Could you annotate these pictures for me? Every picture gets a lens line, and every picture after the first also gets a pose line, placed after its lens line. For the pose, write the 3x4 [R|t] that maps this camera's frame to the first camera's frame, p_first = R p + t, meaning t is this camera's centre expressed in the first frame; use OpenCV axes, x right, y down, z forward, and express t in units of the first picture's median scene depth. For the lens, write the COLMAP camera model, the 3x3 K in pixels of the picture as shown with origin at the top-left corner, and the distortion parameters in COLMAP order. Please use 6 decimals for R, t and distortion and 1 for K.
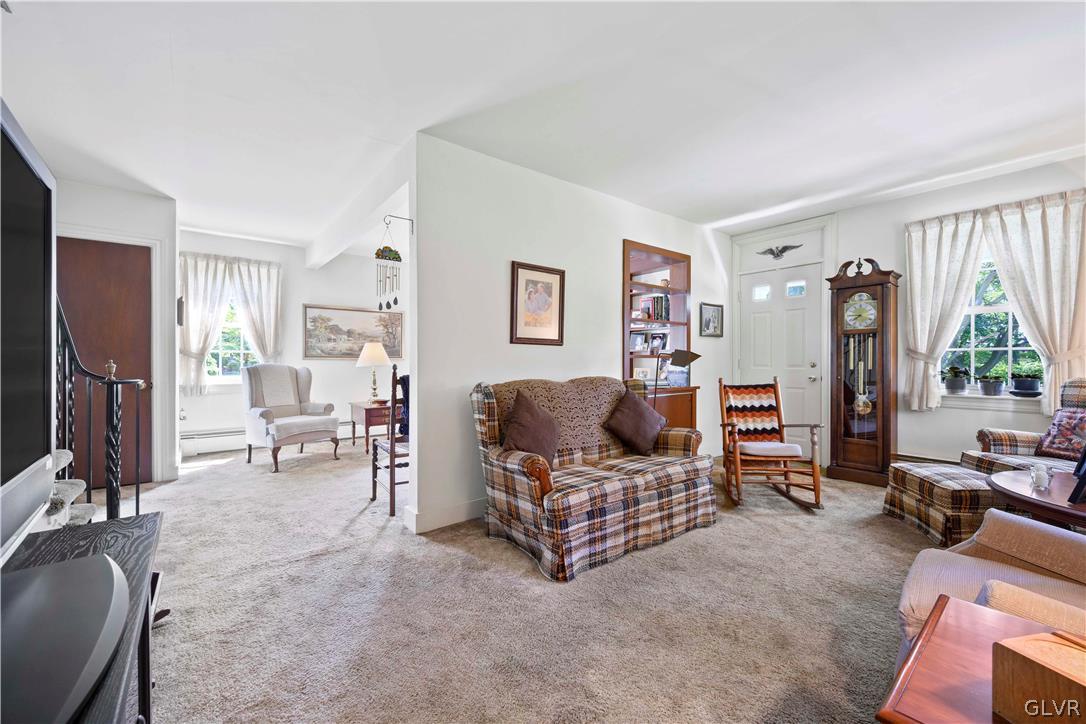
lens RADIAL K [[430.5, 0, 538.7], [0, 430.5, 361.0], [0, 0, 1]] dist [-0.002632, 0.000496]
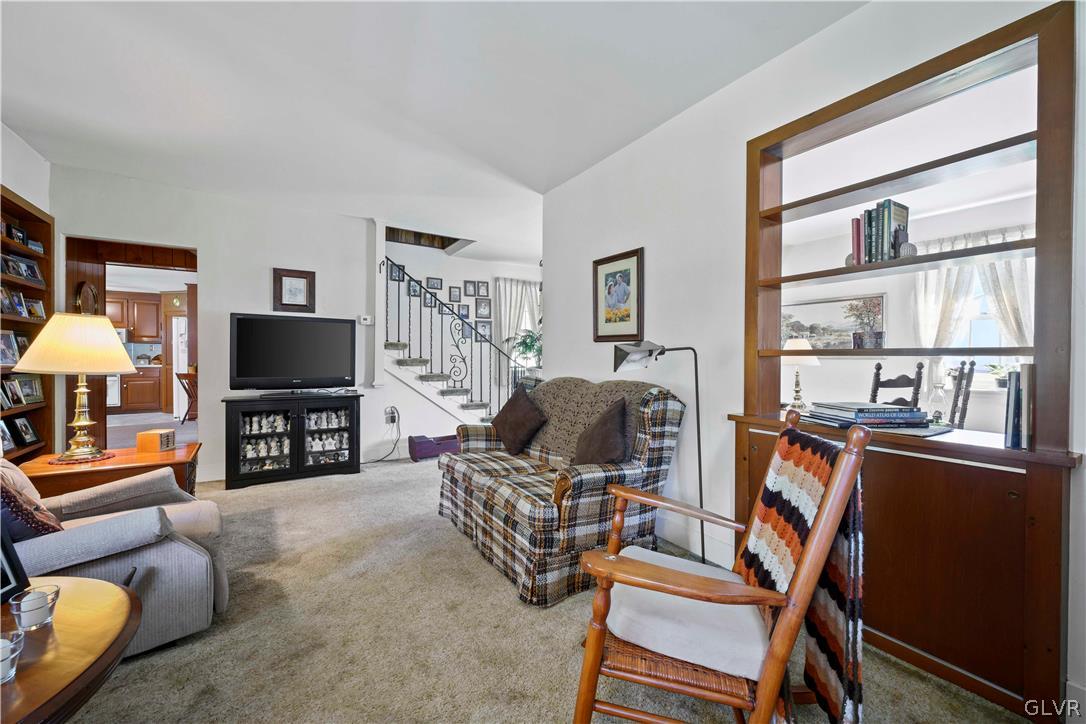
lens RADIAL K [[430.5, 0, 539.2], [0, 430.5, 358.2], [0, 0, 1]] dist [-0.002632, 0.000496]
pose [[-0.088898, 0.004806, -0.996029, 0.620733], [-0.007514, 0.999957, 0.005495, -0.004814], [0.996012, 0.007973, -0.088858, 0.622342]]
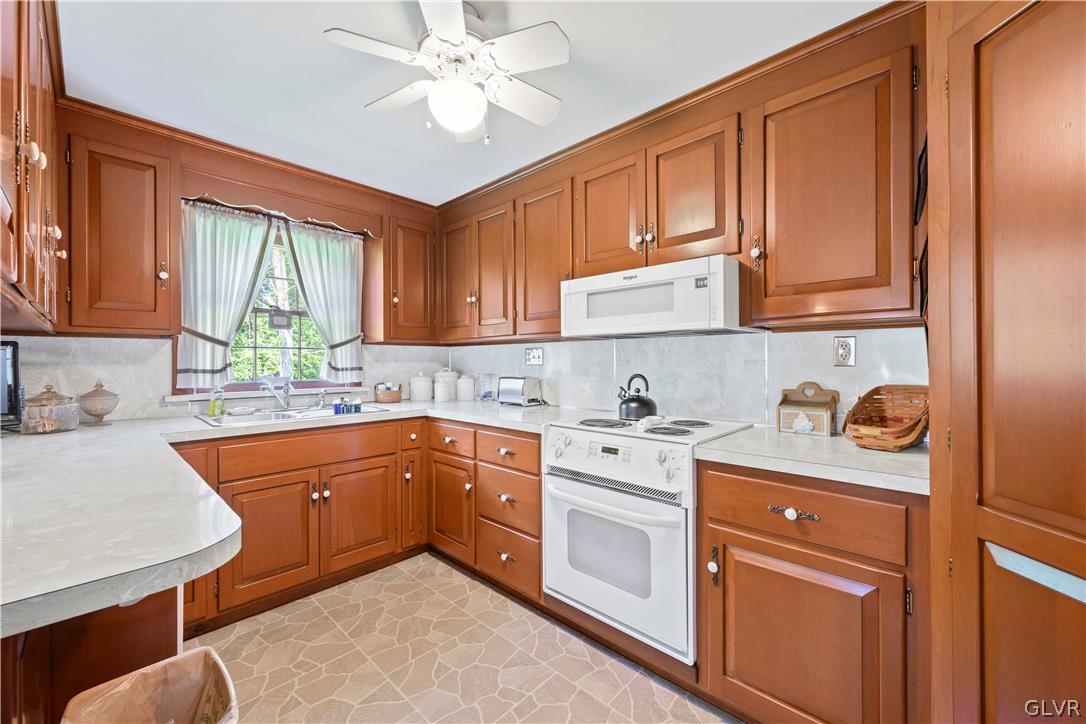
lens RADIAL K [[430.5, 0, 537.9], [0, 430.5, 362.1], [0, 0, 1]] dist [-0.002632, 0.000496]
pose [[-0.987325, 0.001737, -0.158704, -1.074796], [0.000523, 0.999970, 0.007689, -0.024440], [0.158713, 0.007509, -0.987296, -1.230402]]
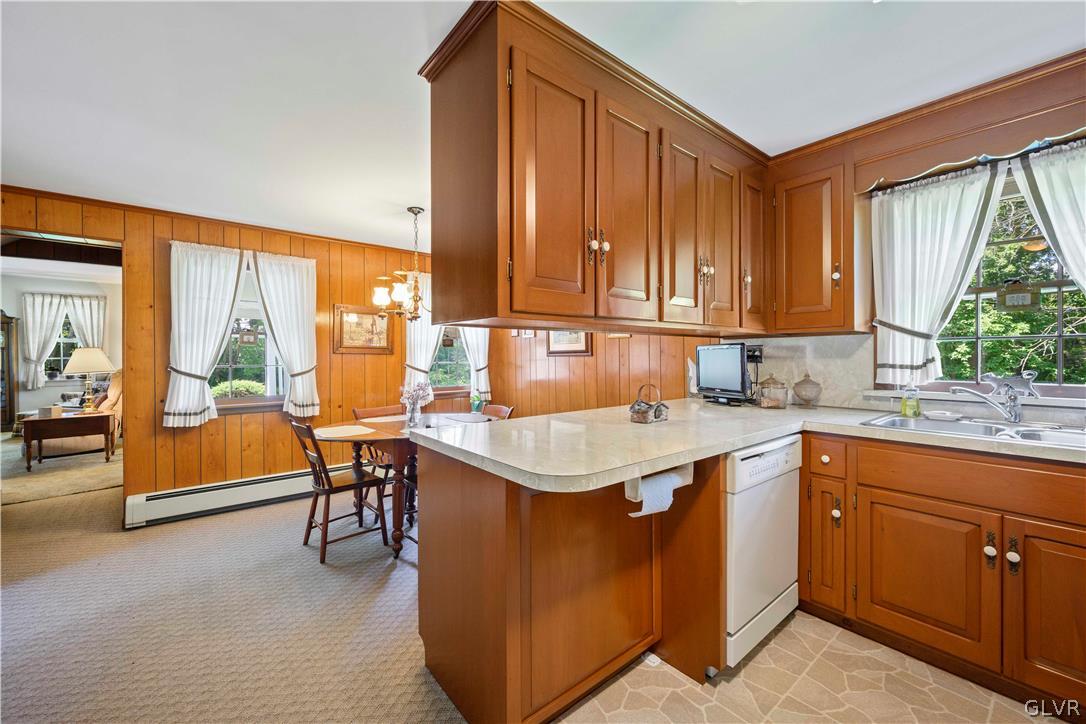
lens RADIAL K [[430.5, 0, 544.2], [0, 430.5, 359.0], [0, 0, 1]] dist [-0.002632, 0.000496]
pose [[-0.026818, -0.008360, 0.999605, -1.256917], [0.007556, 0.999935, 0.008565, -0.025569], [-0.999612, 0.007782, -0.026753, -1.421949]]
